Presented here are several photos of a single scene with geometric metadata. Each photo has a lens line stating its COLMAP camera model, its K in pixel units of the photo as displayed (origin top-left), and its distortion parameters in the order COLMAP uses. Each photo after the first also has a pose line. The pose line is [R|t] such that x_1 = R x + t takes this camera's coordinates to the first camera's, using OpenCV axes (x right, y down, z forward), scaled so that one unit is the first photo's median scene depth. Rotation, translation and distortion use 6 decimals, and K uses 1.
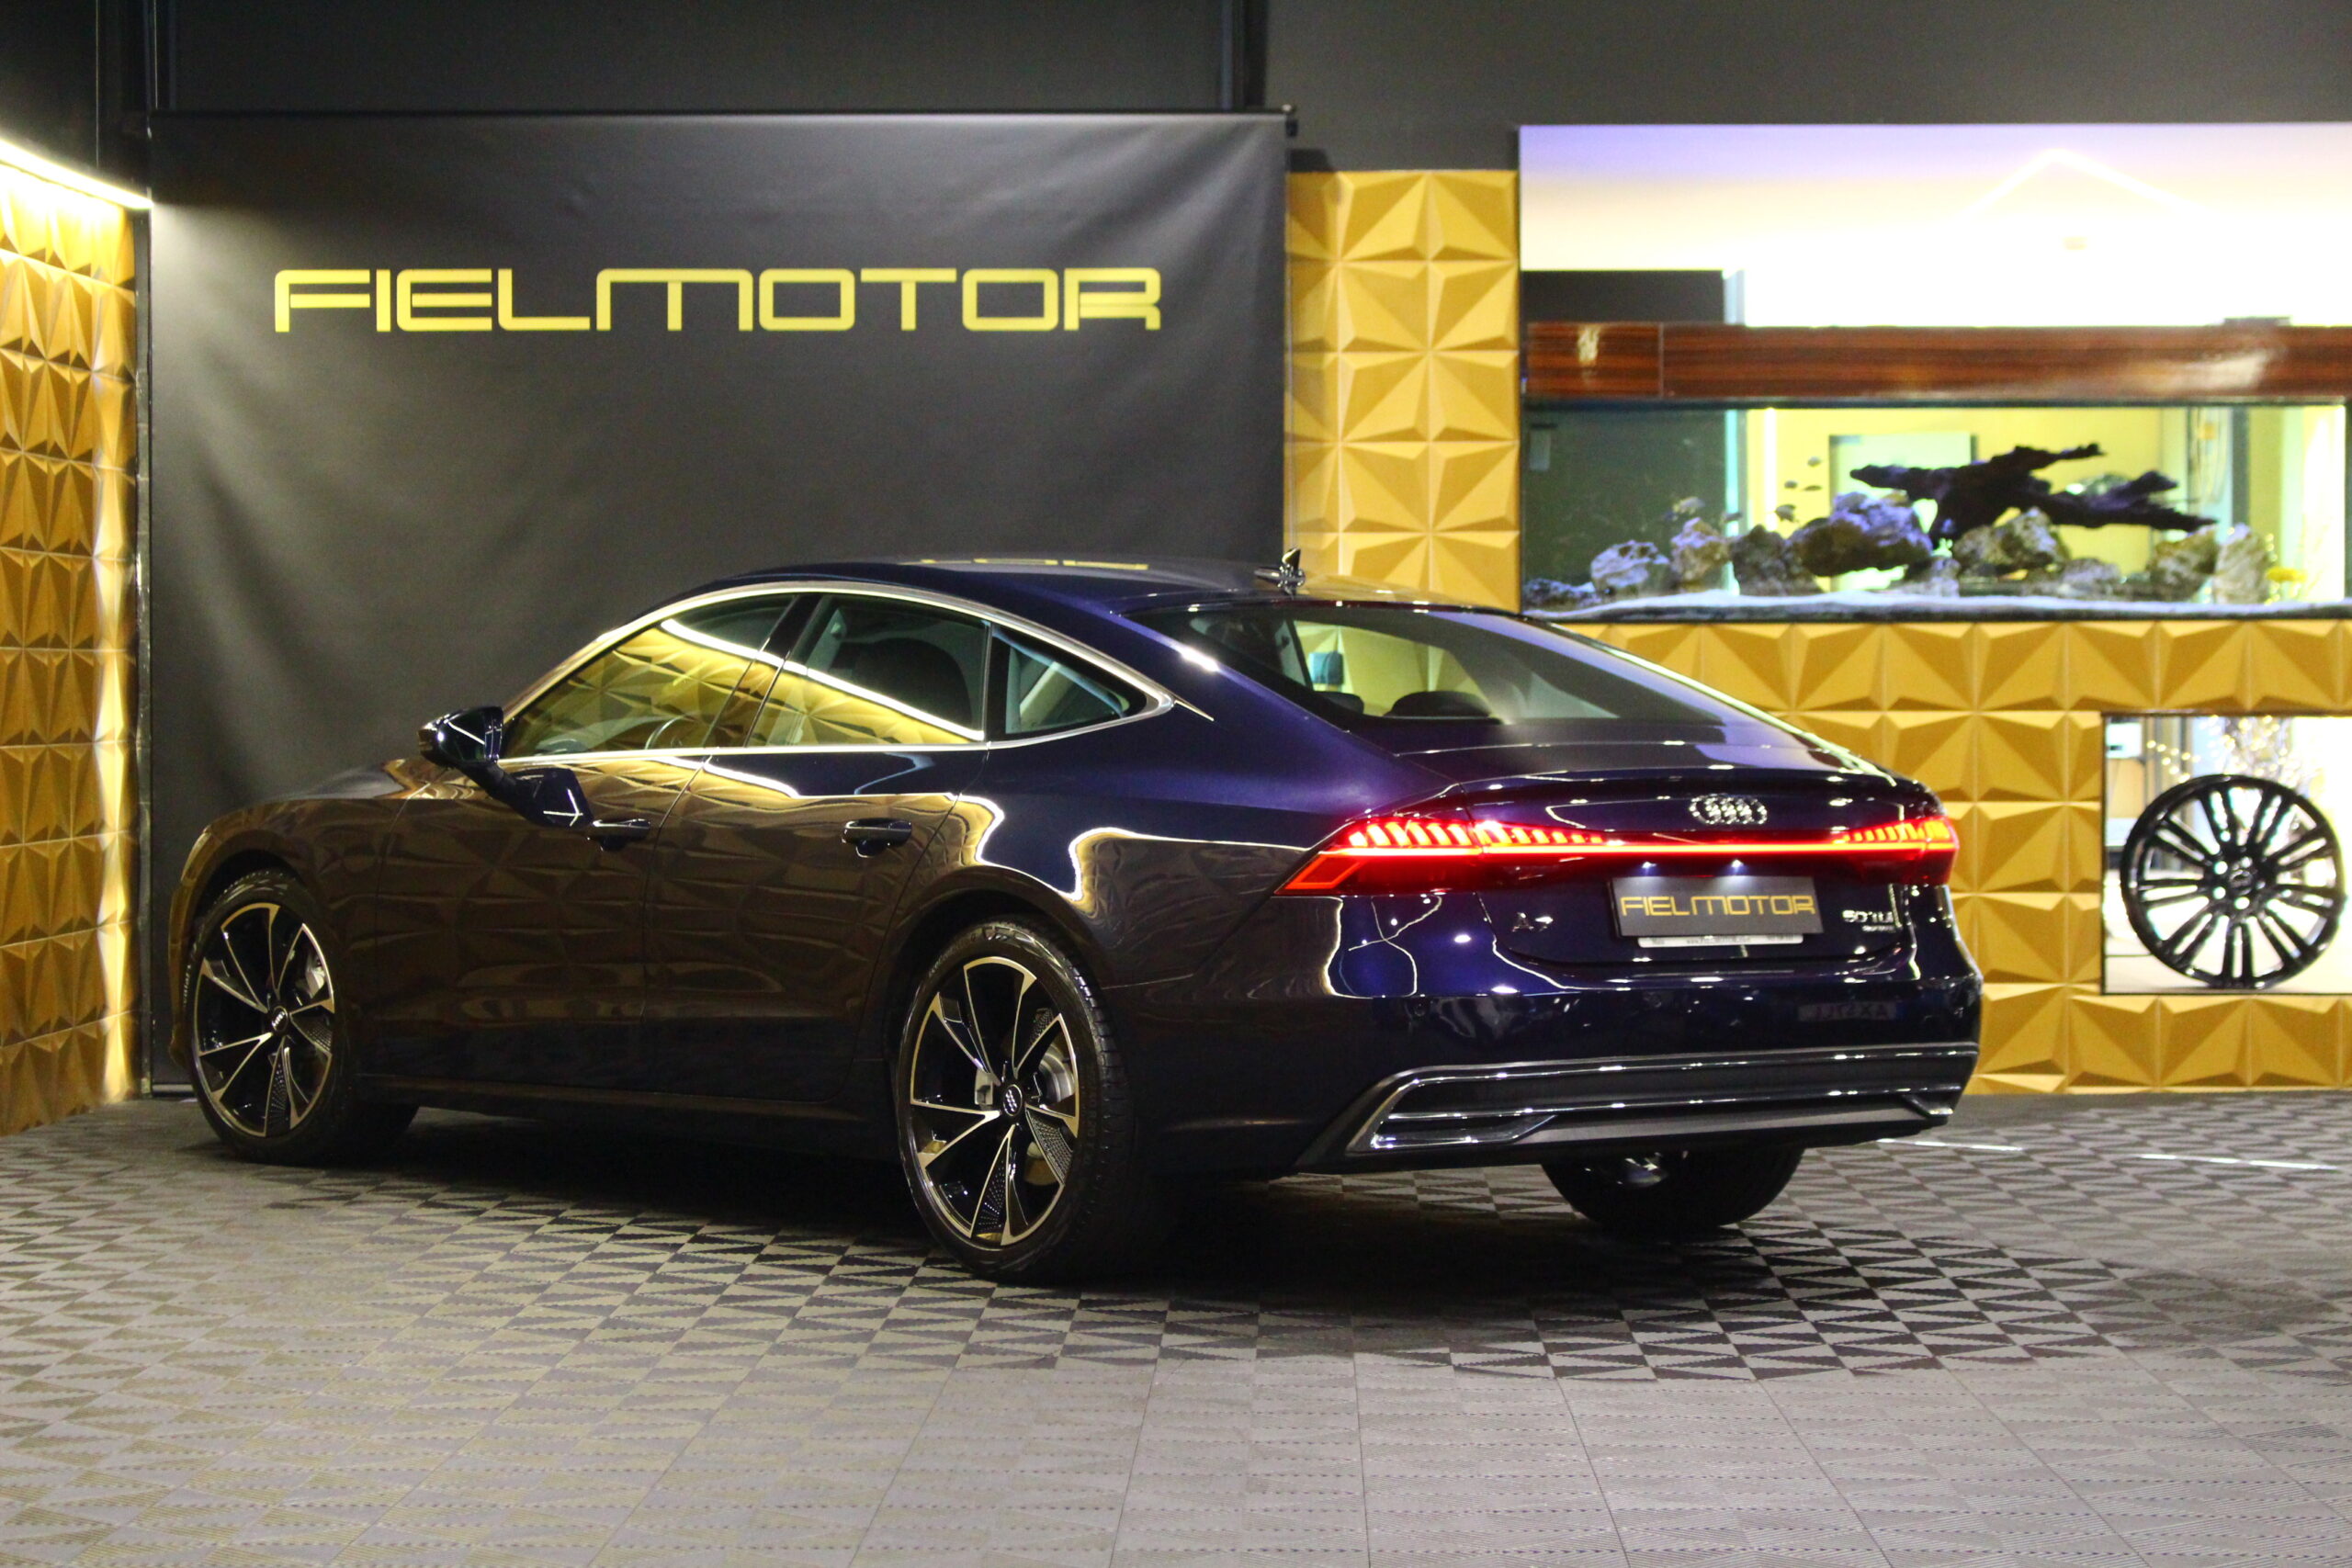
lens RADIAL K [[5162.2, 0, 1169.4], [0, 5162.2, 787.0], [0, 0, 1]] dist [-0.036491, 0.000000]
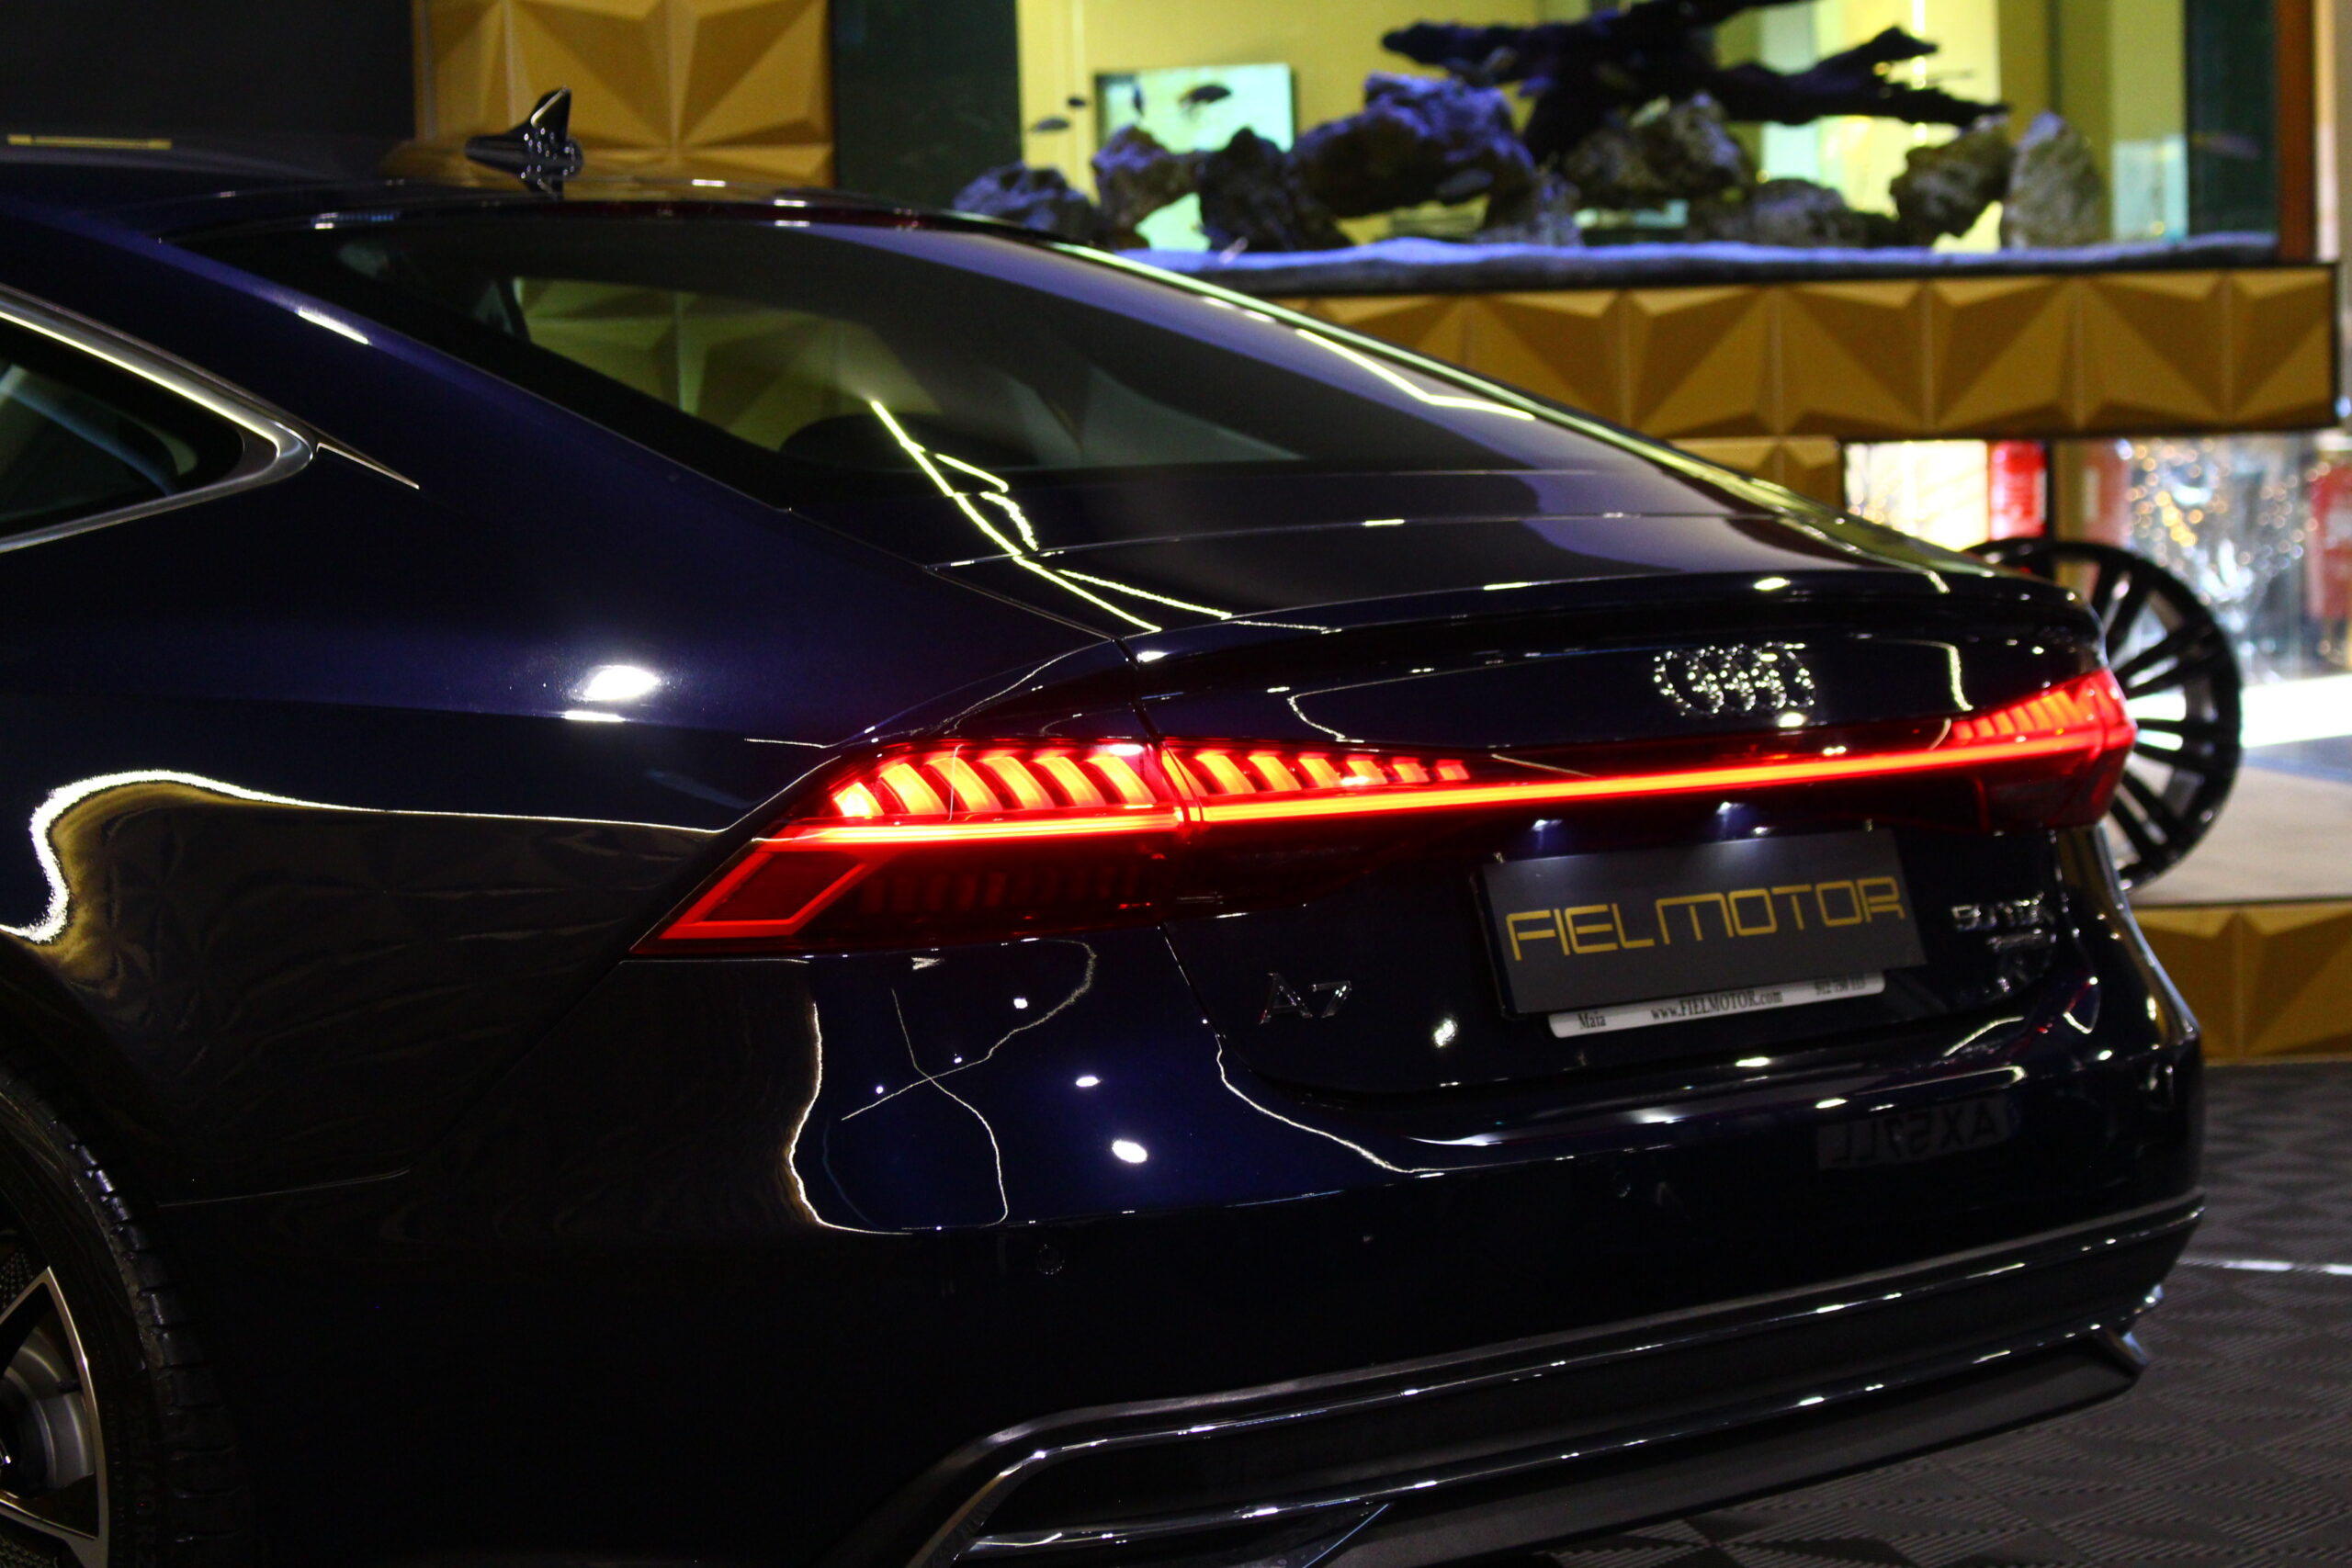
lens RADIAL K [[5722.7, 0, 1184.7], [0, 5722.7, 766.9], [0, 0, 1]] dist [0.038816, 0.000000]
pose [[0.983395, -0.036448, 0.177779, -0.008370], [0.029995, 0.998795, 0.038853, -0.004761], [-0.178981, -0.032875, 0.983303, 0.376135]]
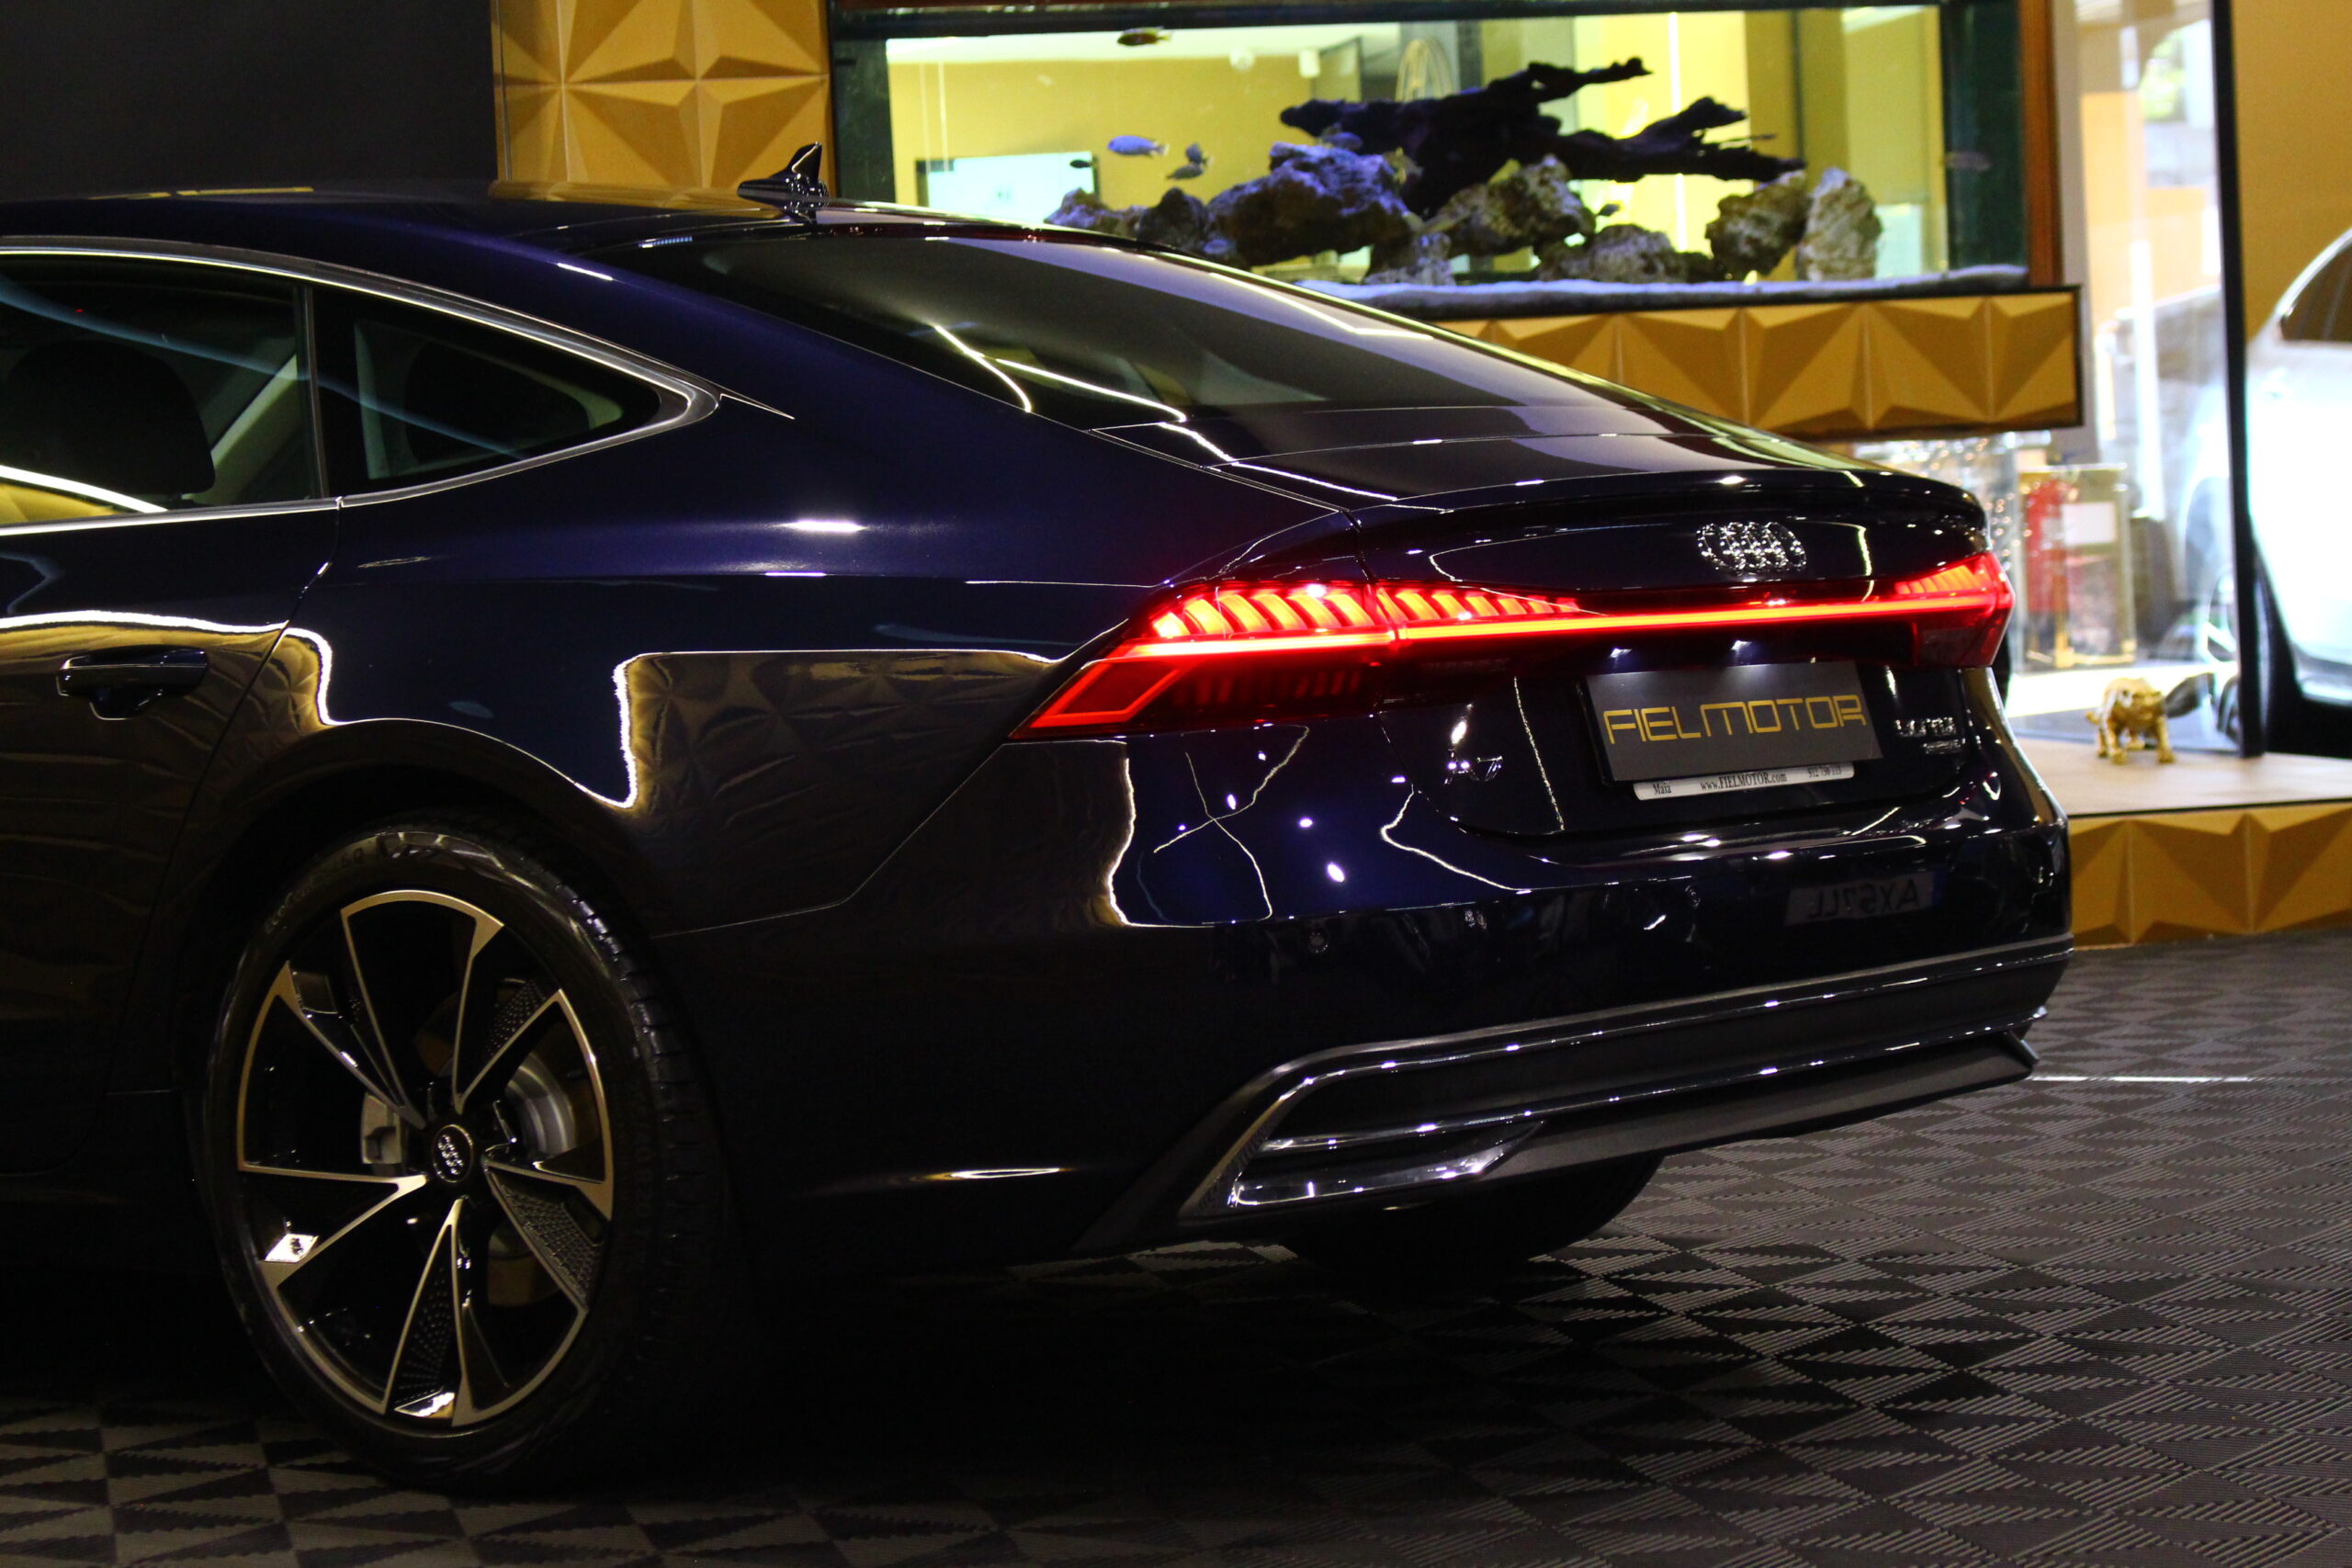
lens RADIAL K [[5490.2, 0, 1190.0], [0, 5490.2, 773.2], [0, 0, 1]] dist [0.019818, 0.000000]
pose [[0.971307, -0.056011, 0.231140, -0.058020], [0.050649, 0.998293, 0.029075, 0.005715], [-0.232374, -0.016534, 0.972486, 0.289451]]
